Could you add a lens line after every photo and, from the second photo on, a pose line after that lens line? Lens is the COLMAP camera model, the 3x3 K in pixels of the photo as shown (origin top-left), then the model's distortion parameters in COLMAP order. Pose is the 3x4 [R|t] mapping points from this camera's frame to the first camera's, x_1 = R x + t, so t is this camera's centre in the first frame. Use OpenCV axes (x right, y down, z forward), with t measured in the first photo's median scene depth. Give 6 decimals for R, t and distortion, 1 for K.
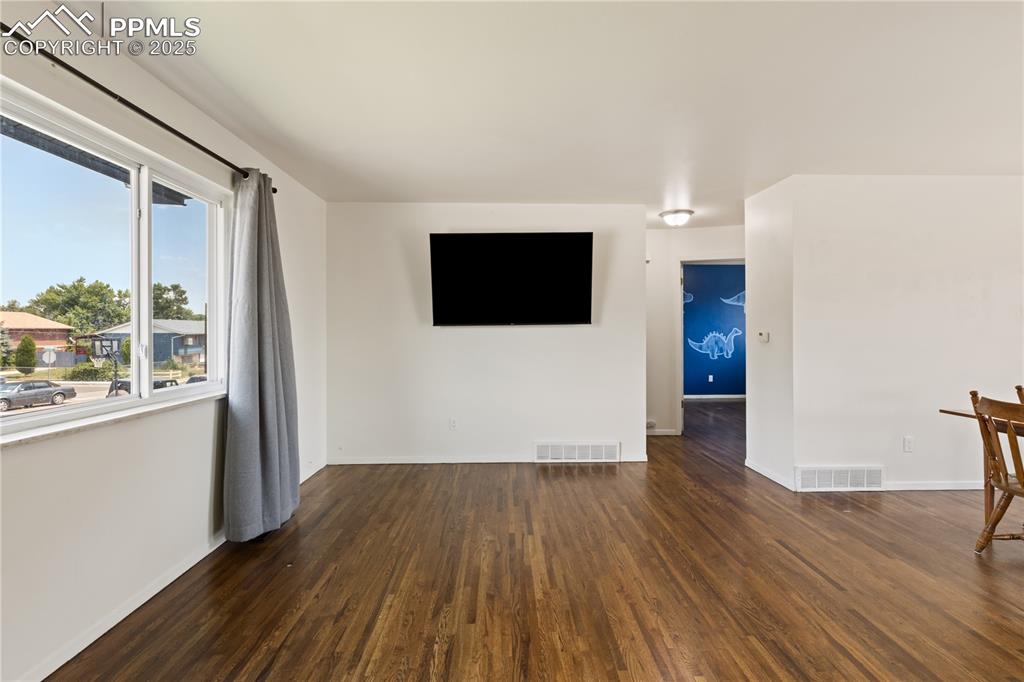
lens RADIAL K [[464.3, 0, 513.0], [0, 464.3, 330.3], [0, 0, 1]] dist [0.003484, -0.000559]
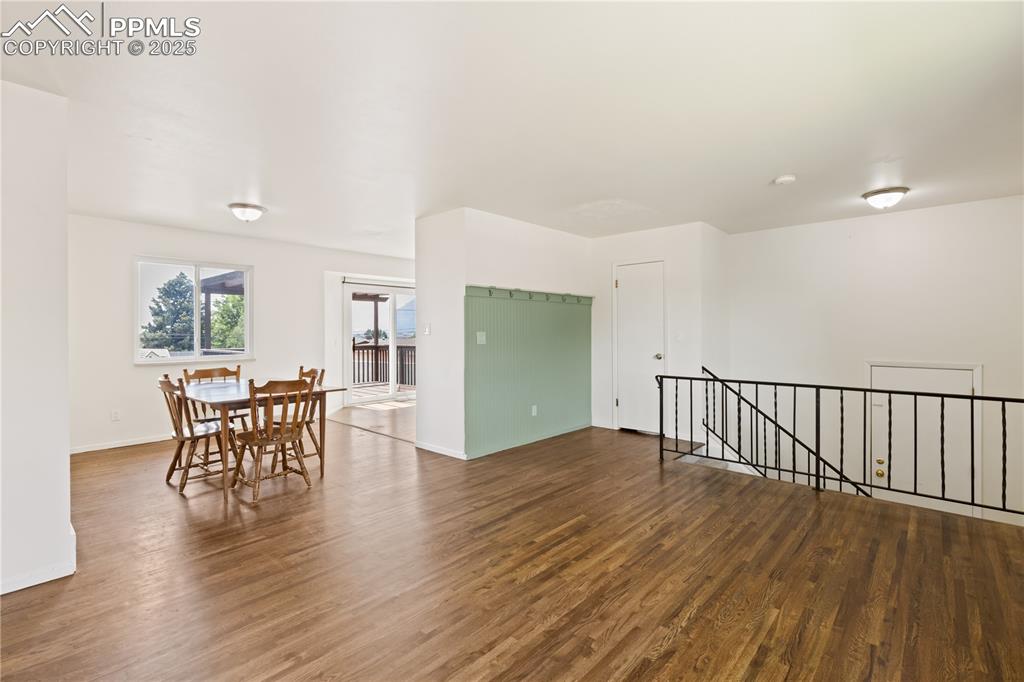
lens RADIAL K [[464.3, 0, 513.3], [0, 464.3, 337.5], [0, 0, 1]] dist [0.003484, -0.000559]
pose [[-0.721937, -0.005793, 0.691935, -0.348526], [0.003328, 0.999924, 0.011844, 0.001092], [-0.691951, 0.010853, -0.721863, 1.144158]]
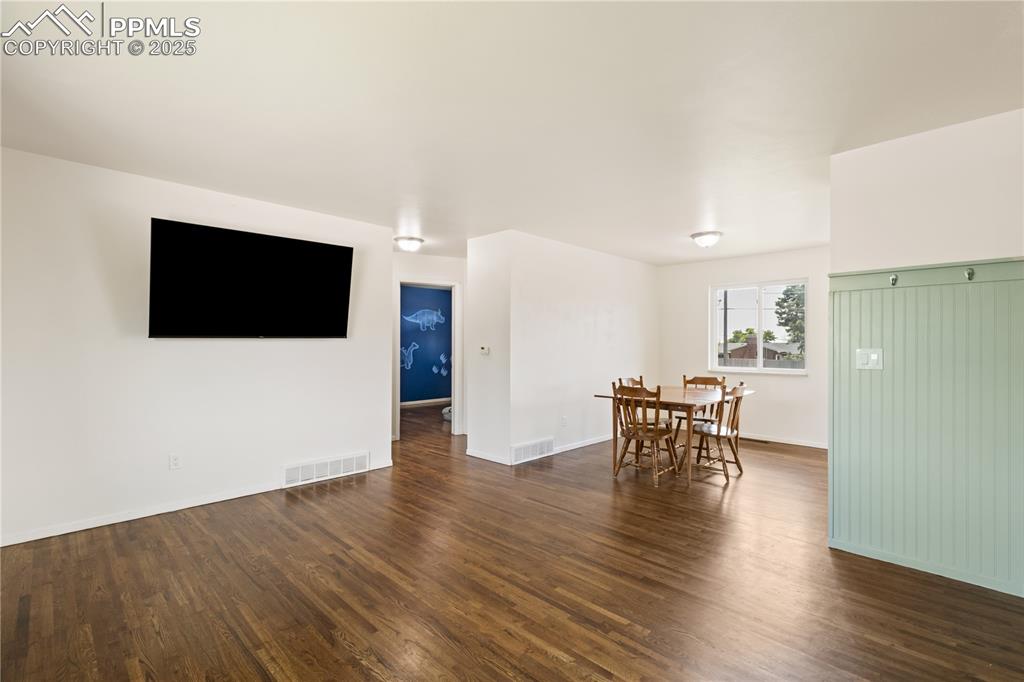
lens RADIAL K [[464.3, 0, 515.0], [0, 464.3, 343.7], [0, 0, 1]] dist [0.003484, -0.000559]
pose [[0.717425, 0.006786, 0.696603, -0.354617], [-0.007208, 0.999971, -0.002318, -0.002273], [-0.696599, -0.003359, 0.717453, 0.032913]]
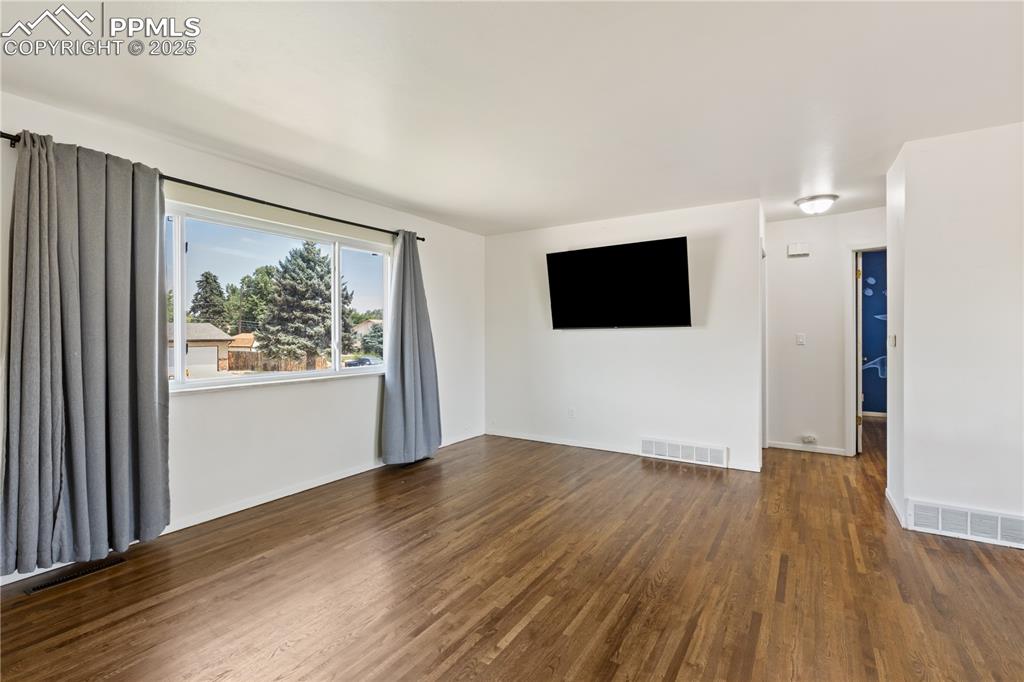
lens RADIAL K [[464.3, 0, 514.4], [0, 464.3, 333.4], [0, 0, 1]] dist [0.003484, -0.000559]
pose [[0.832182, 0.000806, -0.554501, 0.535823], [0.001080, 0.999995, 0.003074, -0.002539], [0.554501, -0.003157, 0.832177, -0.076036]]
